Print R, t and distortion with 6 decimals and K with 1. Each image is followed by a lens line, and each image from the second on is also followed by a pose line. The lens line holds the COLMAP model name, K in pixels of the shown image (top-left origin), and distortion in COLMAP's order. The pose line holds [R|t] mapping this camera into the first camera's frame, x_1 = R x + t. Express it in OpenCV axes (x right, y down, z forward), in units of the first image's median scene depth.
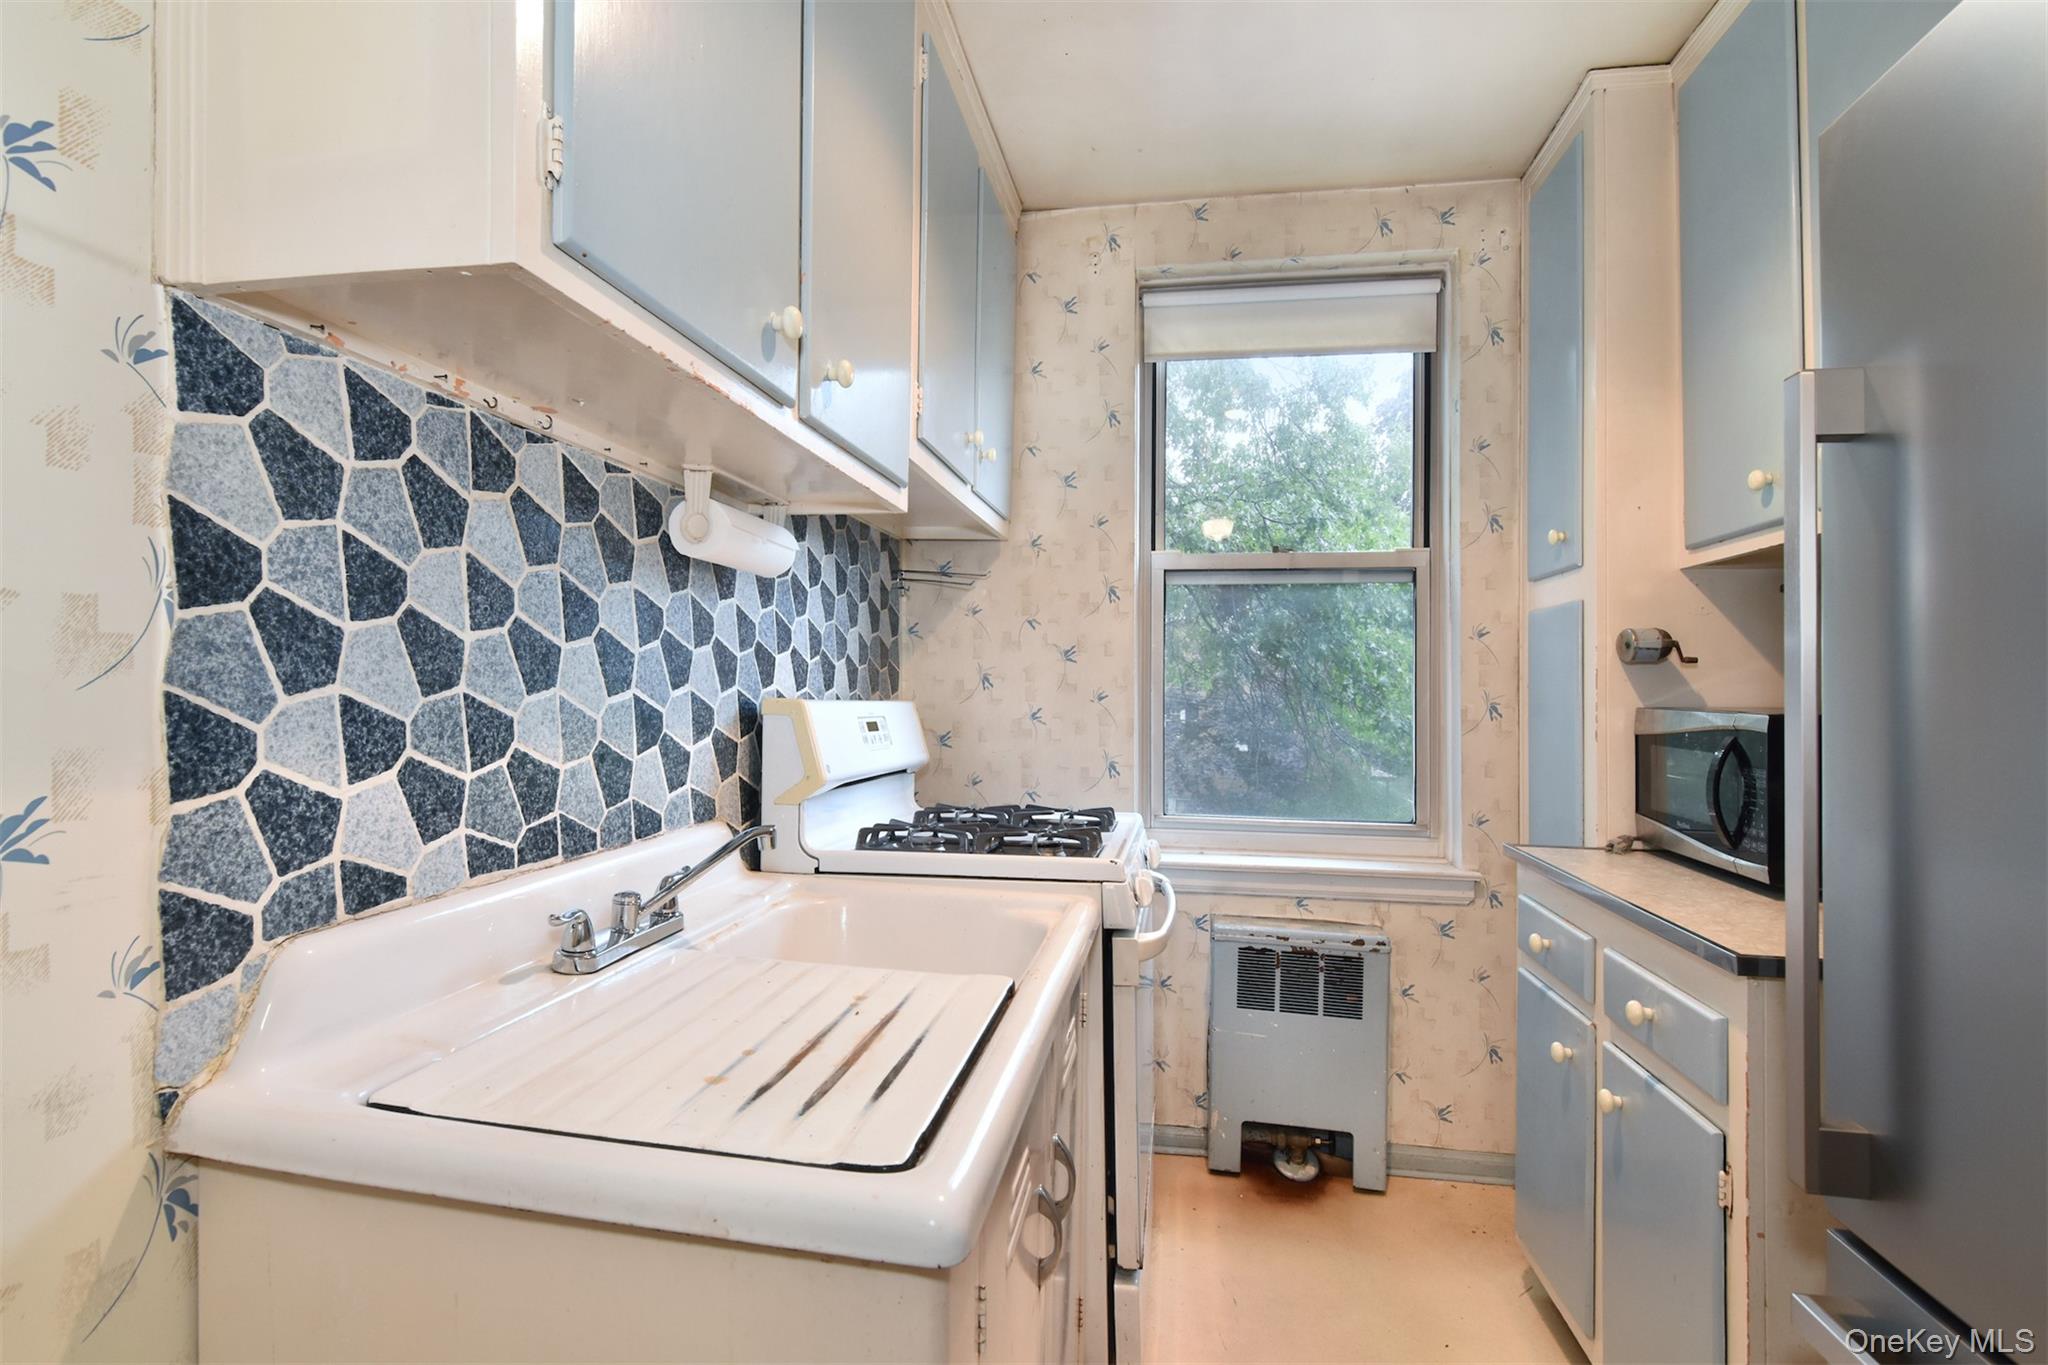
lens RADIAL K [[1006.9, 0, 988.4], [0, 1006.9, 639.7], [0, 0, 1]] dist [0.001020, -0.000182]
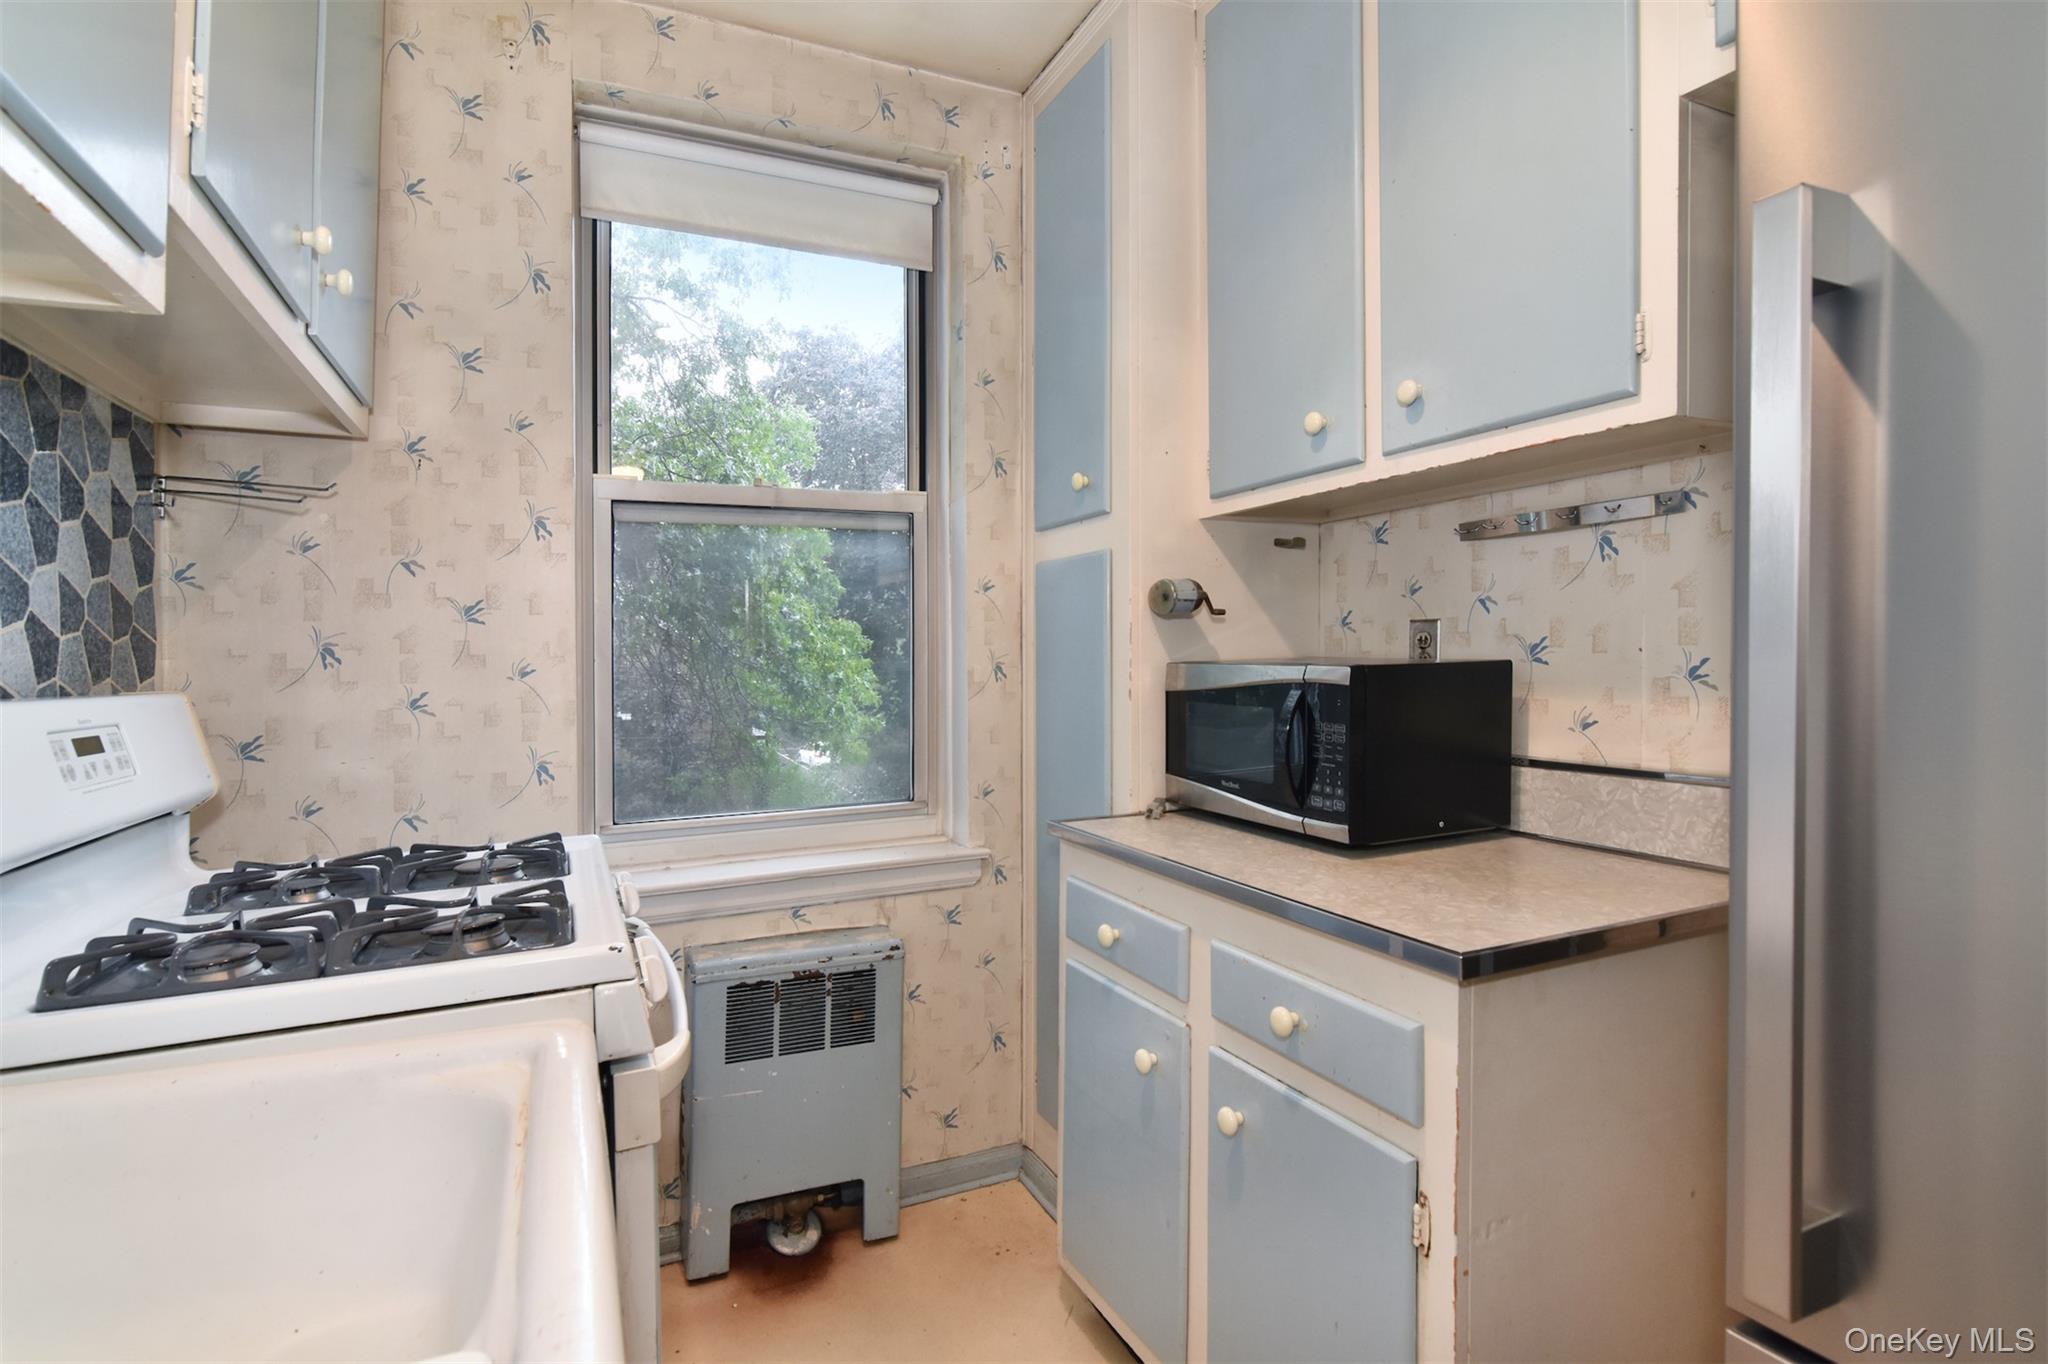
lens RADIAL K [[971.3, 0, 988.6], [0, 971.3, 626.5], [0, 0, 1]] dist [0.002145, -0.016457]
pose [[0.817041, -0.012766, 0.576438, -0.016569], [0.000908, 0.999782, 0.020855, 0.011554], [-0.576579, -0.016516, 0.816875, 0.284814]]
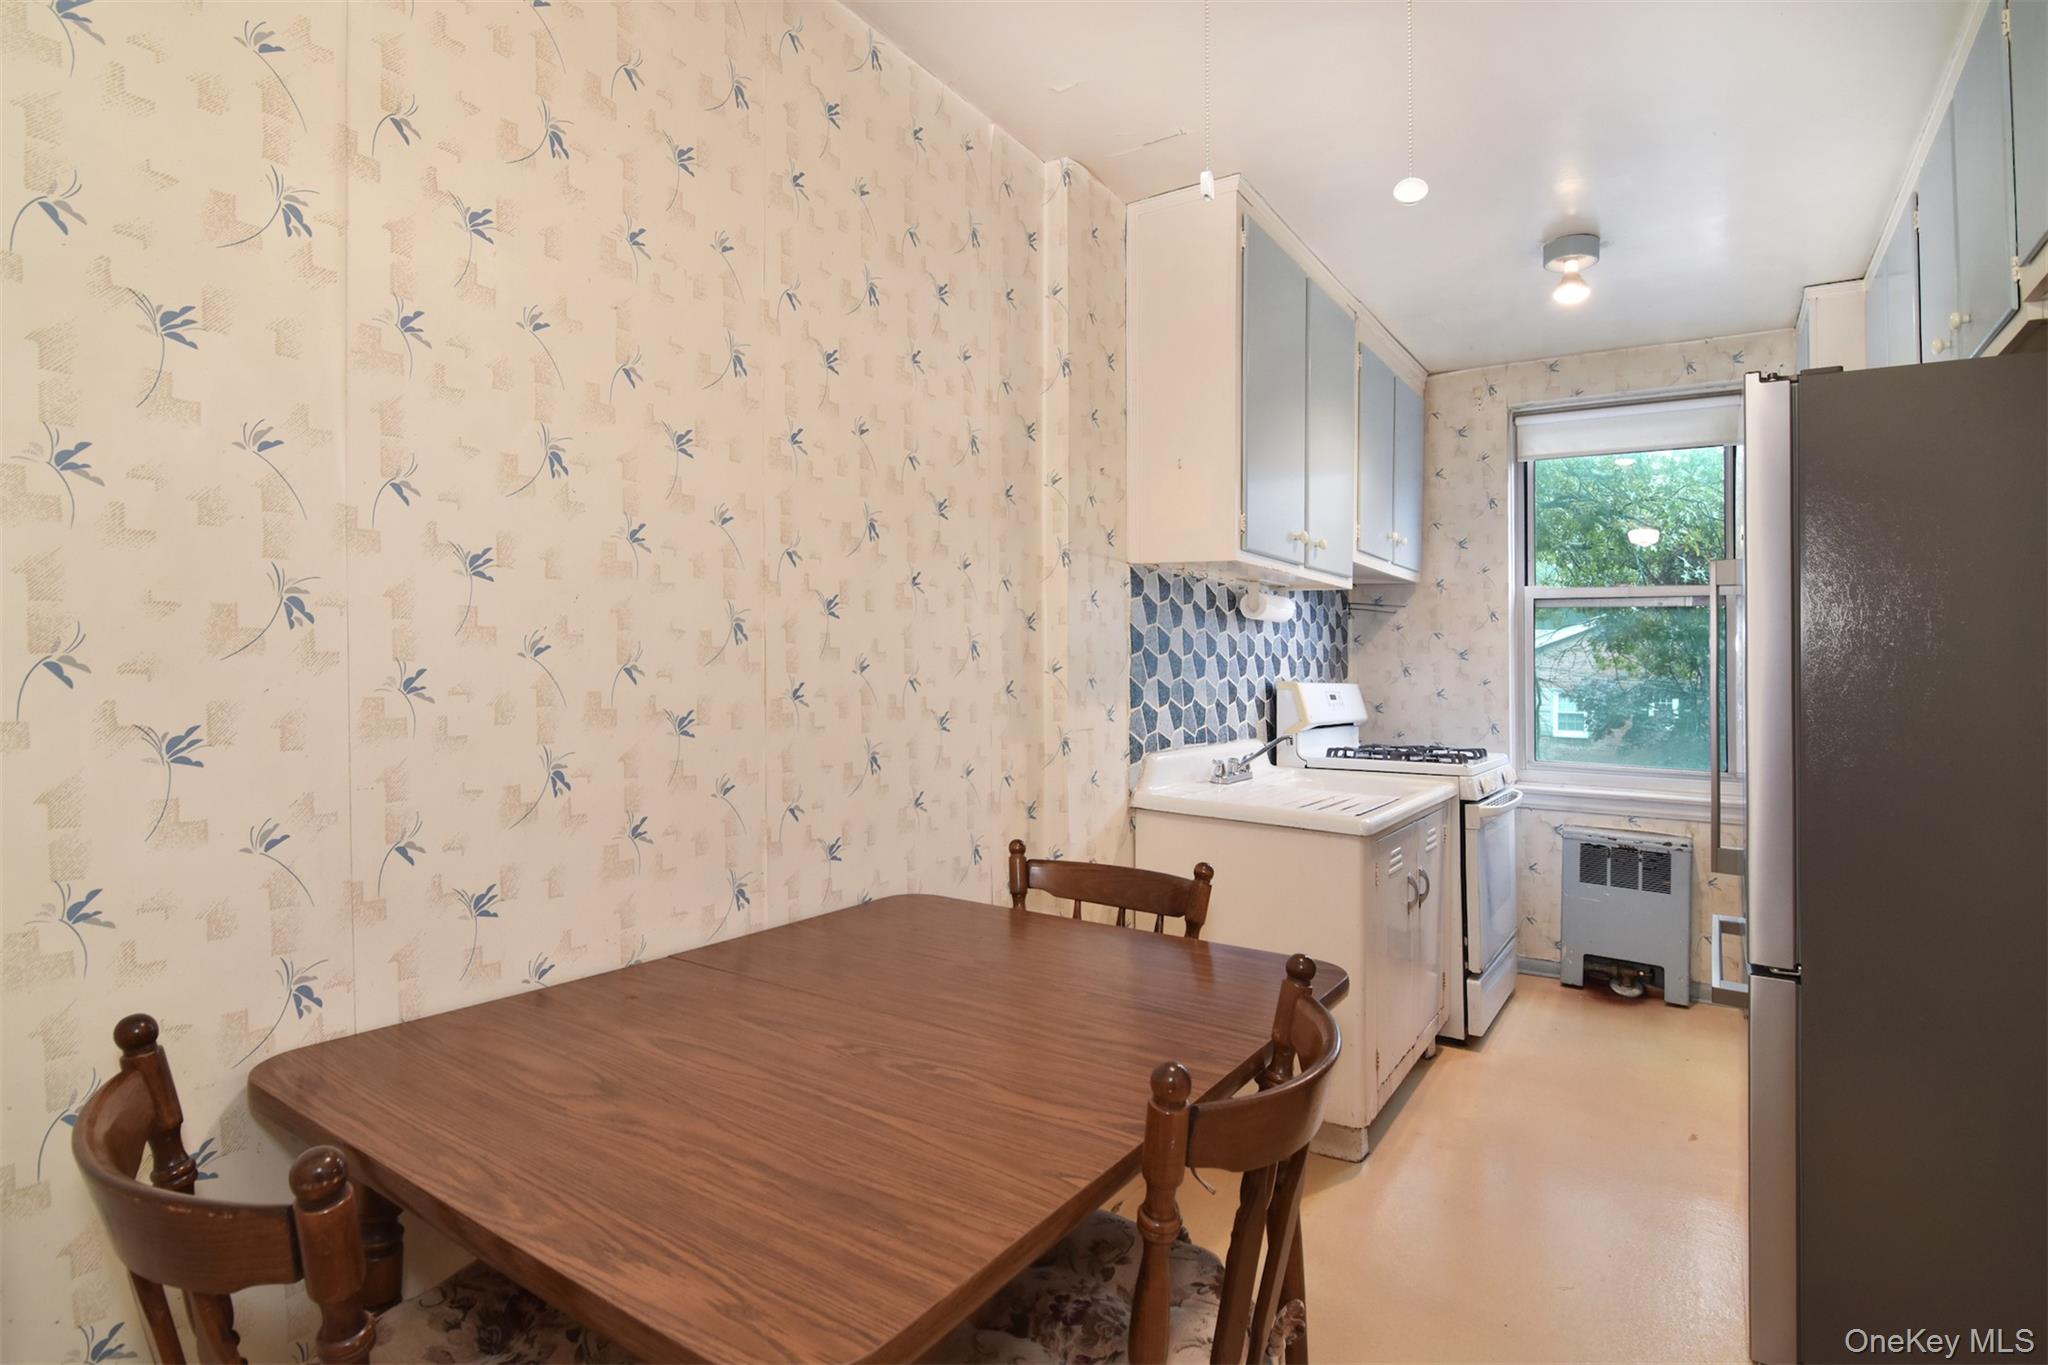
lens RADIAL K [[1006.9, 0, 988.4], [0, 1006.9, 639.7], [0, 0, 1]] dist [0.001020, -0.000182]
pose [[0.907481, -0.009134, -0.419994, 0.076976], [0.015749, 0.999801, 0.012285, -0.045261], [0.419798, -0.017763, 0.907444, -0.824316]]
